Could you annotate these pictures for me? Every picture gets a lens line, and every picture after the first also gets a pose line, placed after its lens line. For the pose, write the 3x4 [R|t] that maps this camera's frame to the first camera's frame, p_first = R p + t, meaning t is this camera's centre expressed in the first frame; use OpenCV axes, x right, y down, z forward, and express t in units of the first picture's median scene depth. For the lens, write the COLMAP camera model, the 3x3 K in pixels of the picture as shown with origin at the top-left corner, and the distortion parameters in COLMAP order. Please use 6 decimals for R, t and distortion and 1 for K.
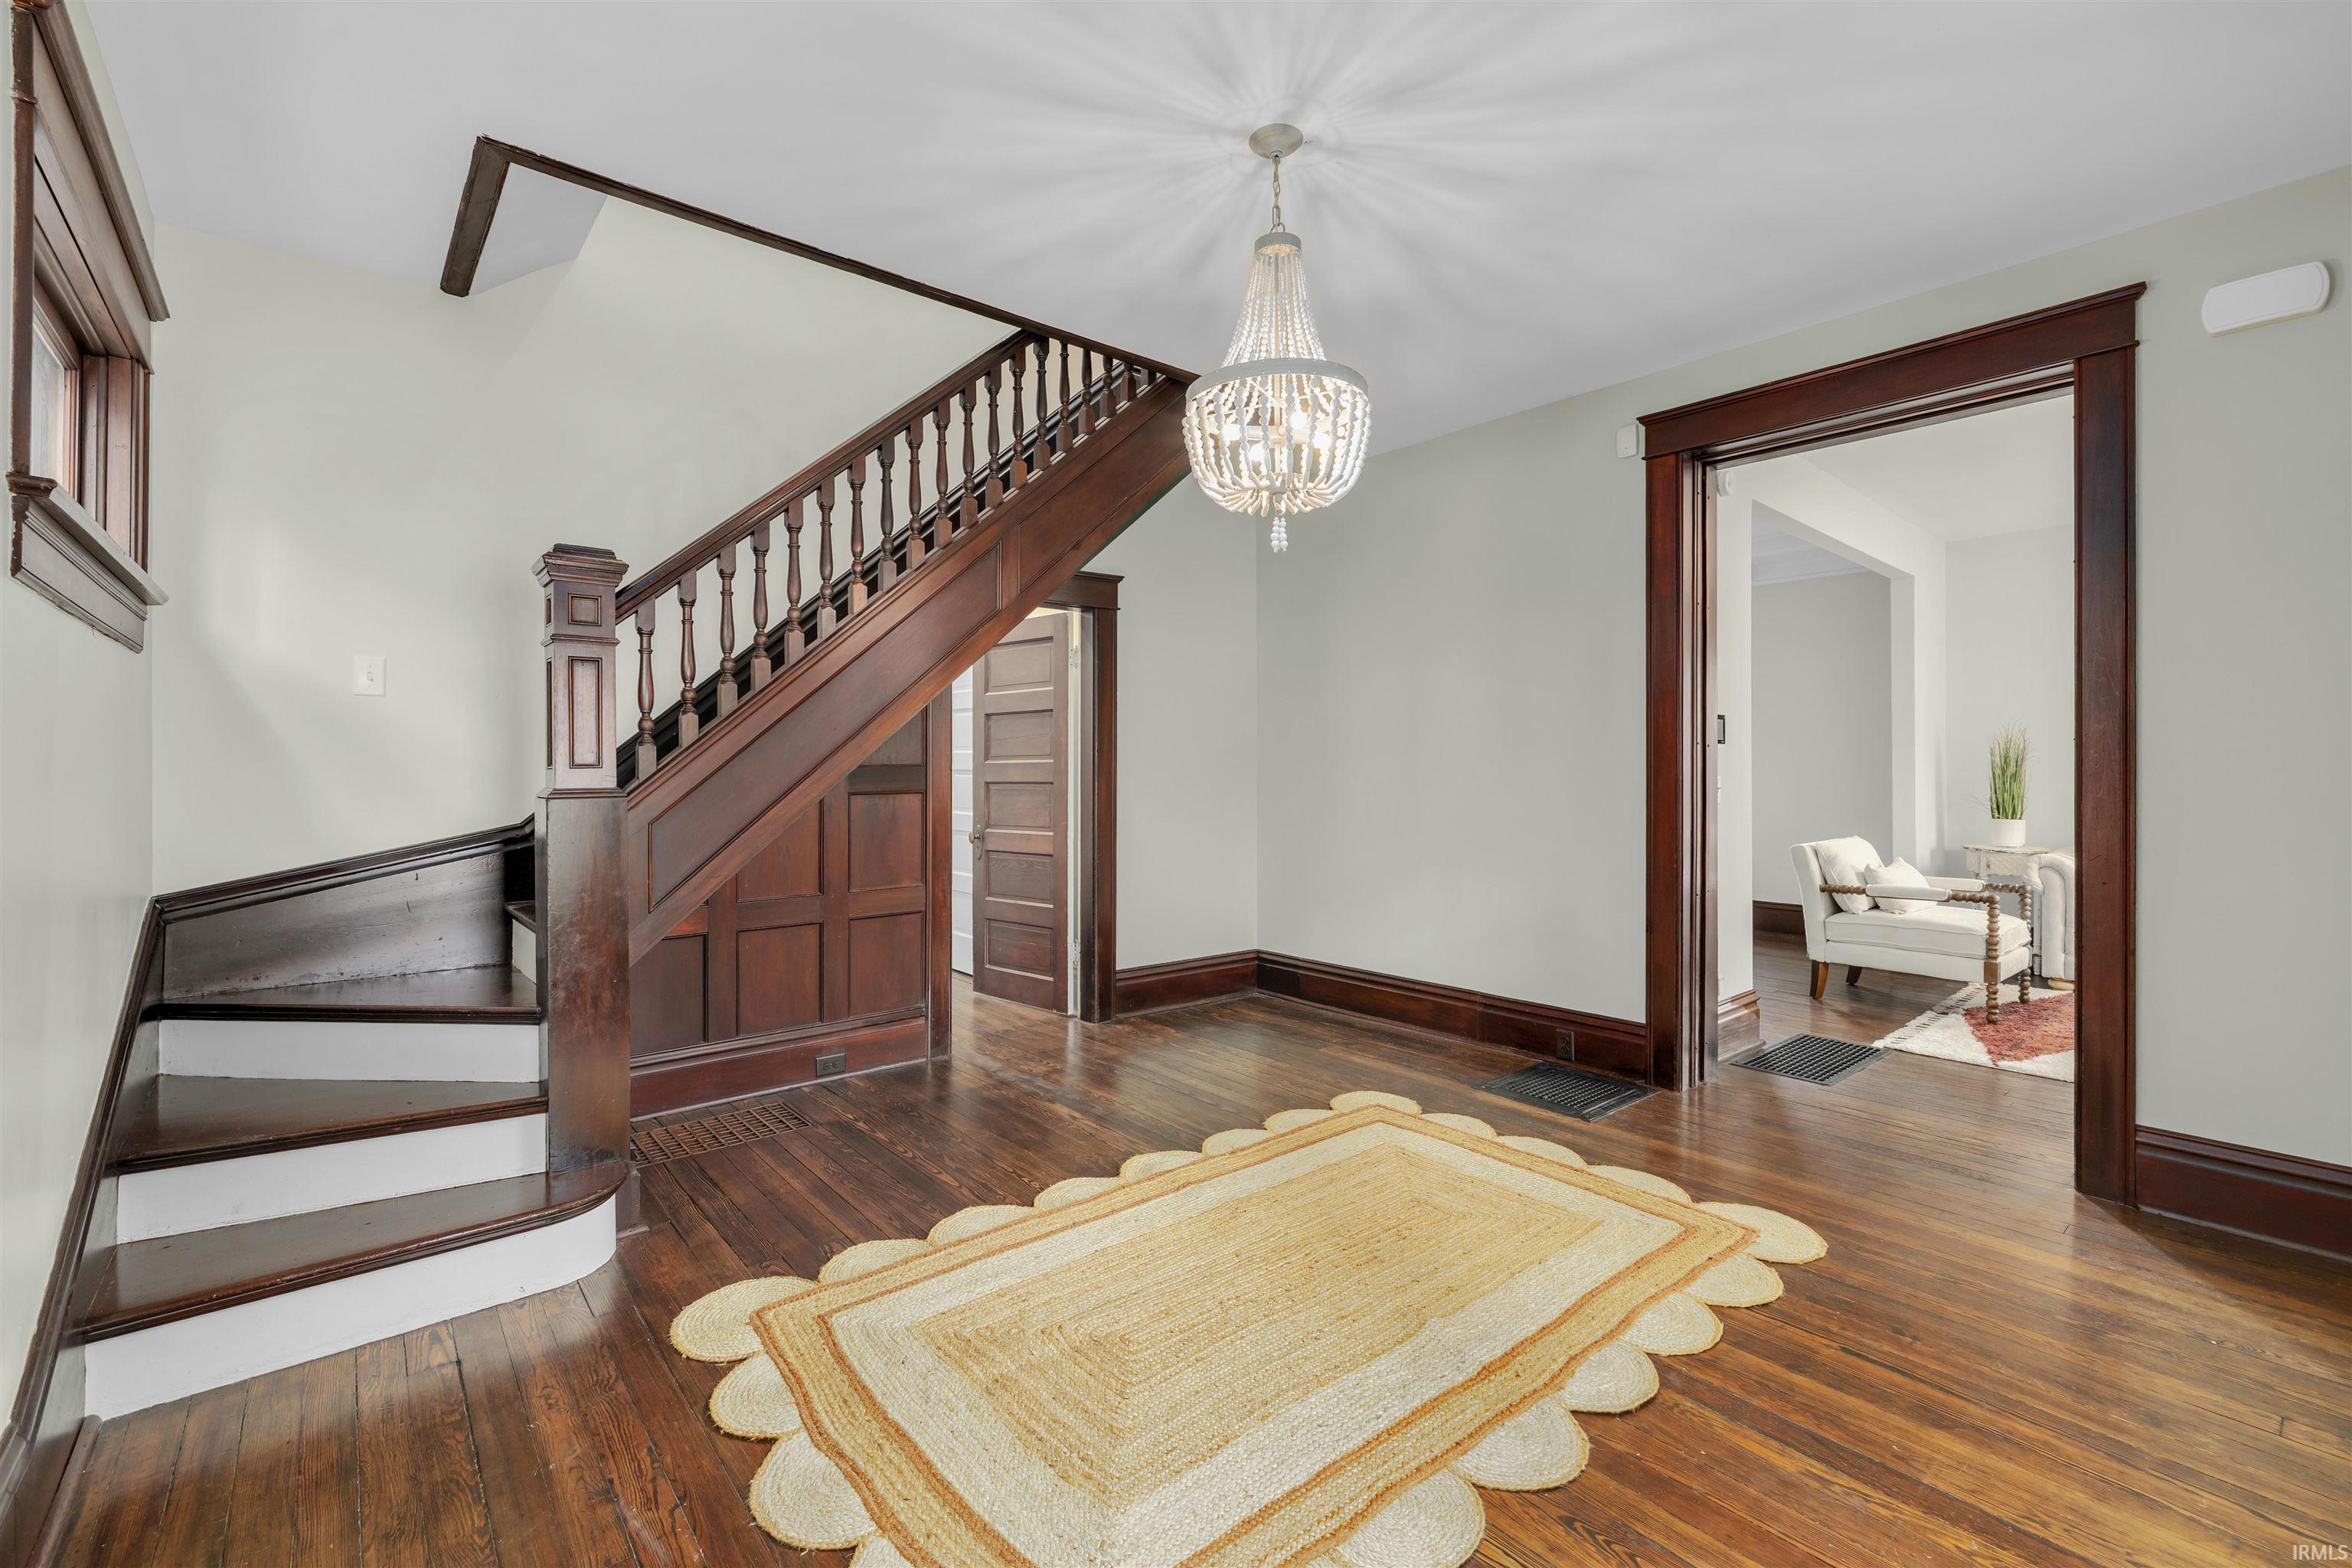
lens RADIAL K [[992.2, 0, 1172.1], [0, 992.2, 770.1], [0, 0, 1]] dist [0.000821, 0.000403]
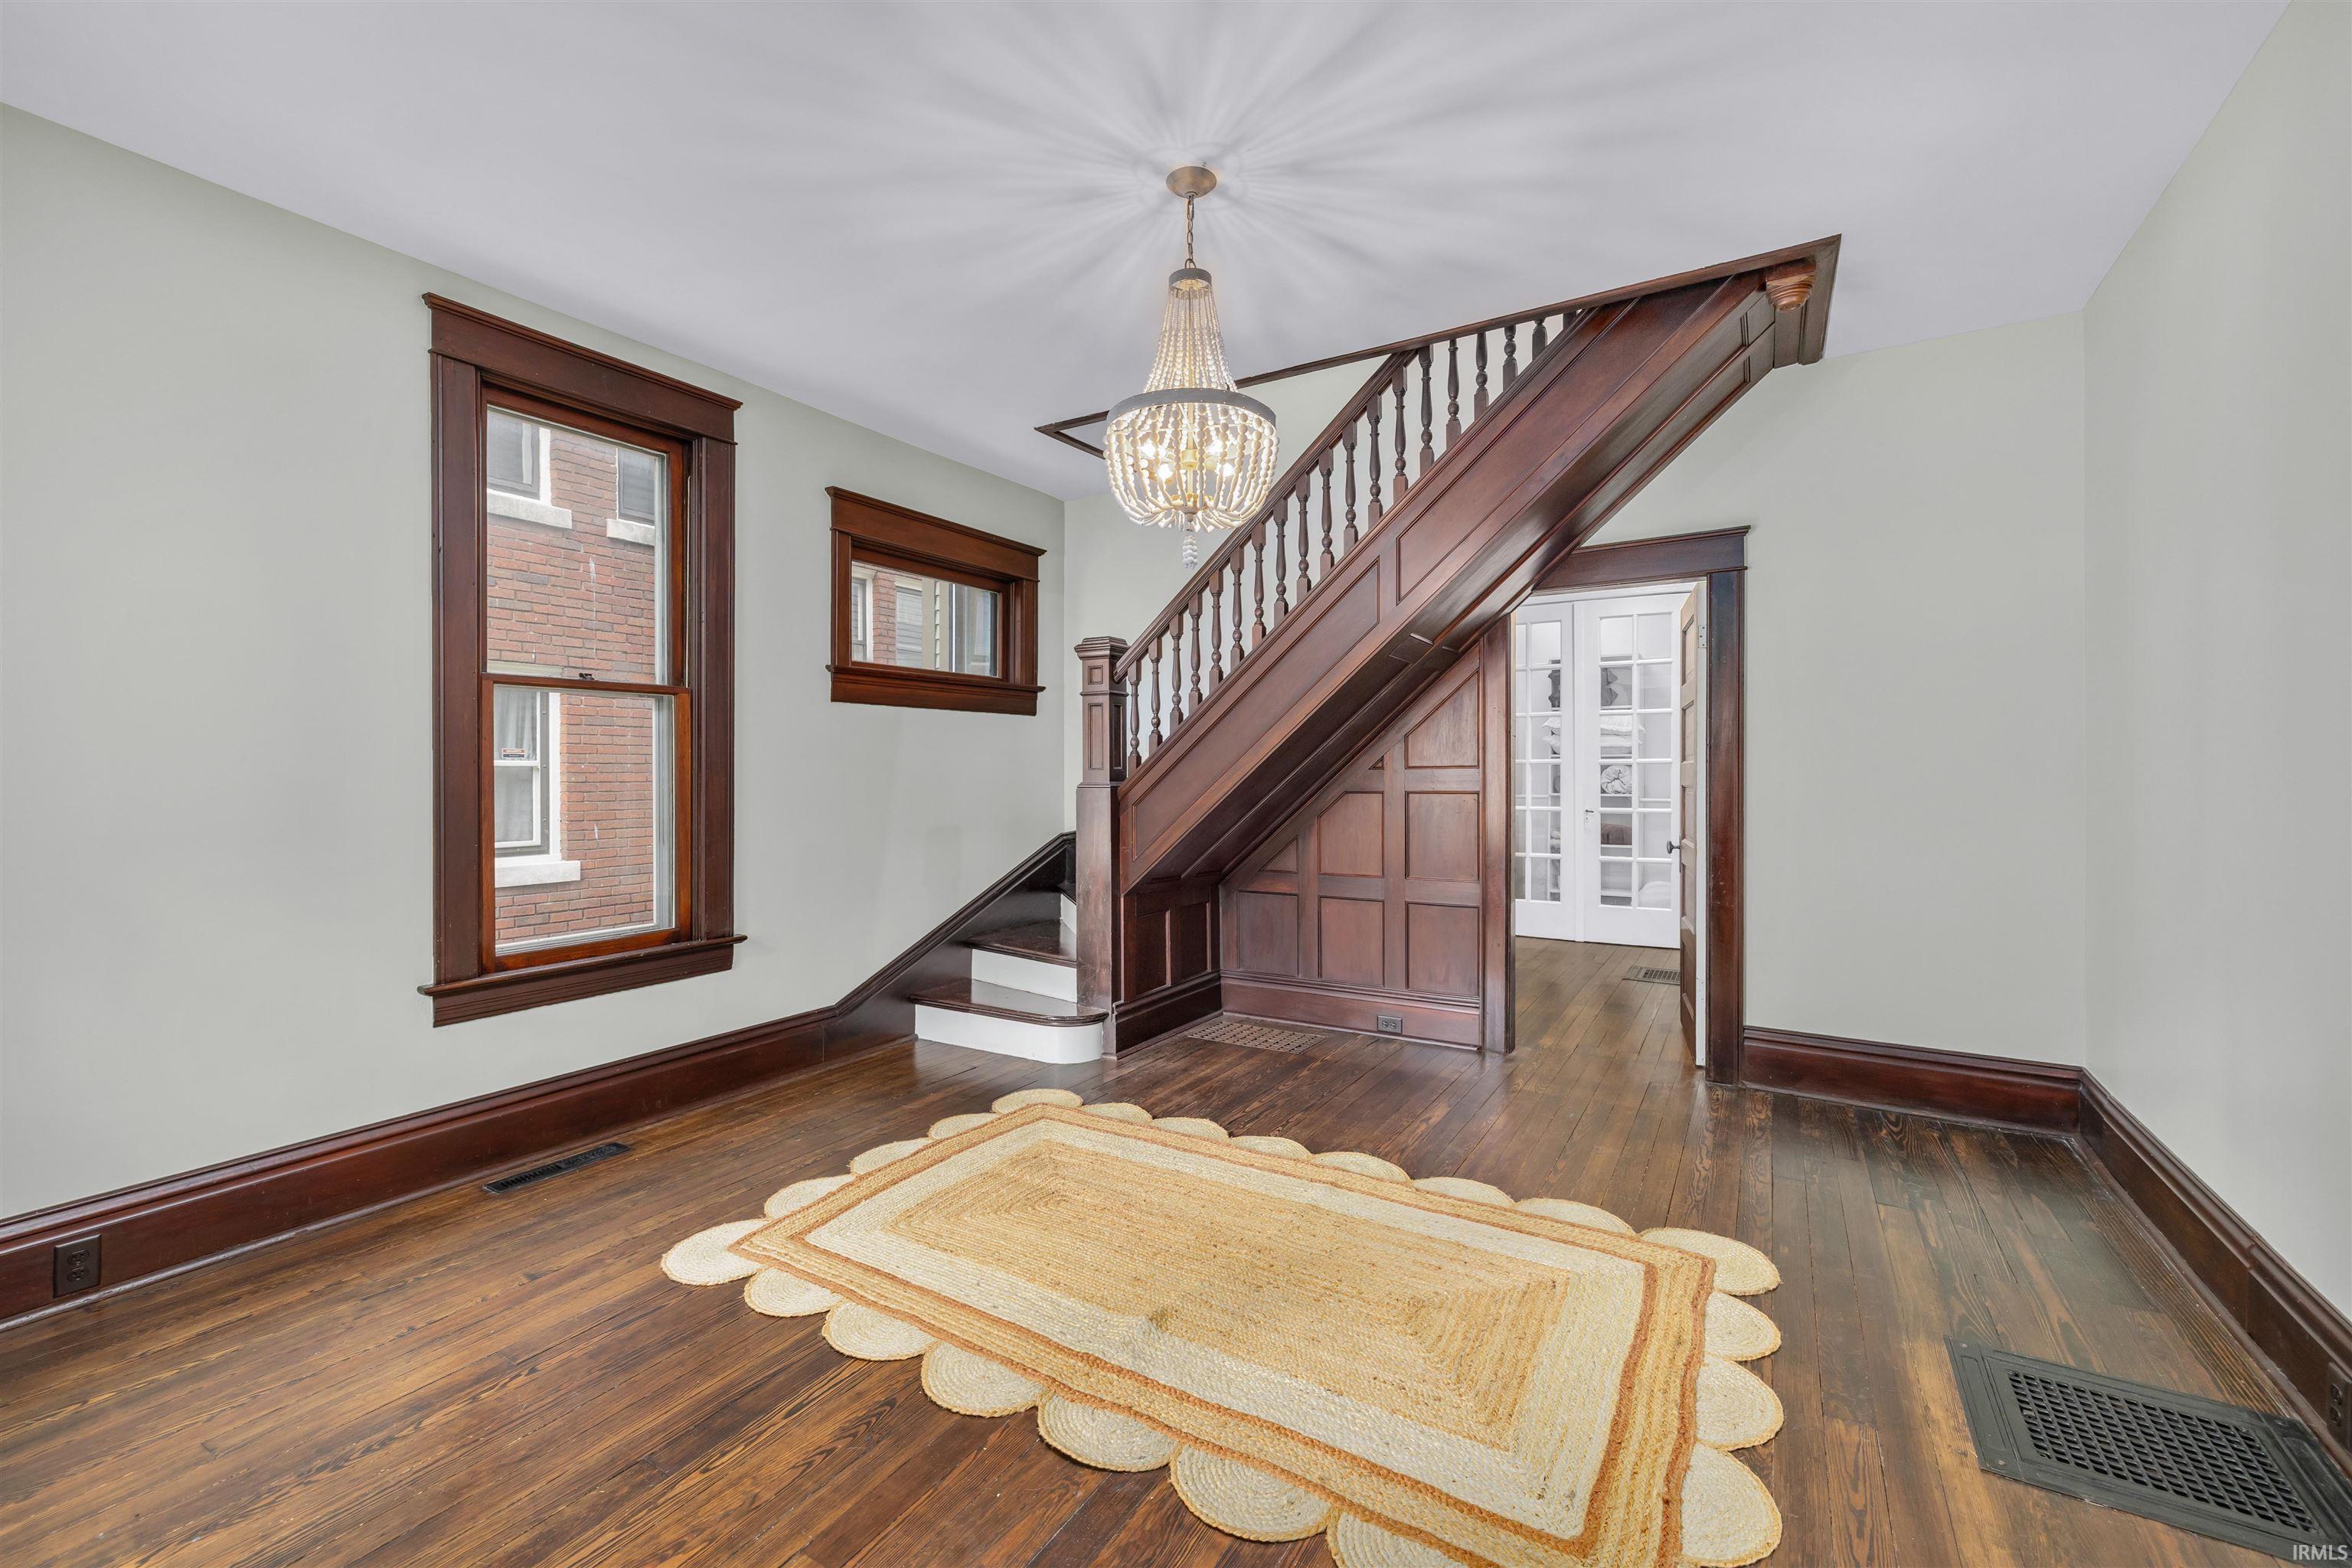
lens RADIAL K [[992.2, 0, 1184.2], [0, 992.2, 778.3], [0, 0, 1]] dist [0.000821, 0.000403]
pose [[0.321161, 0.007451, -0.946995, 0.923967], [-0.004051, 0.999971, 0.006494, -0.000110], [0.947016, 0.001751, 0.321182, 0.538571]]
